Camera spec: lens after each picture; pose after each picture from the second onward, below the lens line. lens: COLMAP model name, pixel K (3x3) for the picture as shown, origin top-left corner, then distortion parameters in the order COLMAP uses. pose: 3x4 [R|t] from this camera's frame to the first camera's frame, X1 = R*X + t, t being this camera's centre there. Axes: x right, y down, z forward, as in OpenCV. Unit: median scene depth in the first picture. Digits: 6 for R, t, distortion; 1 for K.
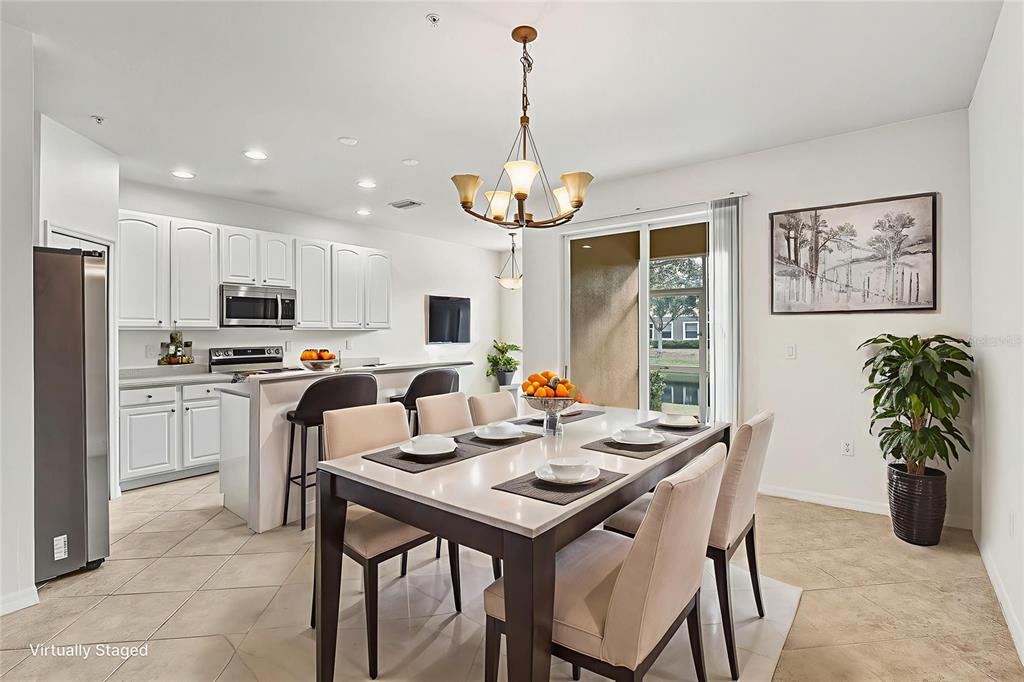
lens RADIAL K [[468.4, 0, 514.0], [0, 468.4, 336.0], [0, 0, 1]] dist [-0.012723, 0.002249]
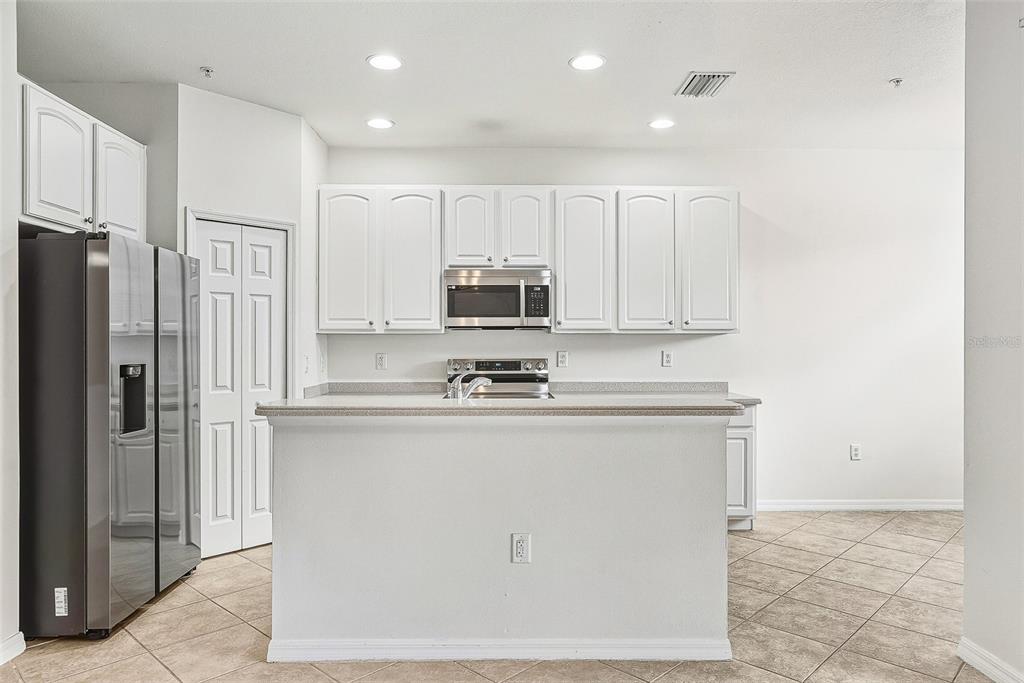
lens RADIAL K [[668.9, 0, 511.2], [0, 668.9, 340.7], [0, 0, 1]] dist [0.014751, -0.001709]
pose [[0.646147, 0.005310, -0.763194, 0.202681], [-0.006699, 0.999977, 0.001286, -0.003684], [0.763184, 0.004282, 0.646168, 0.393639]]
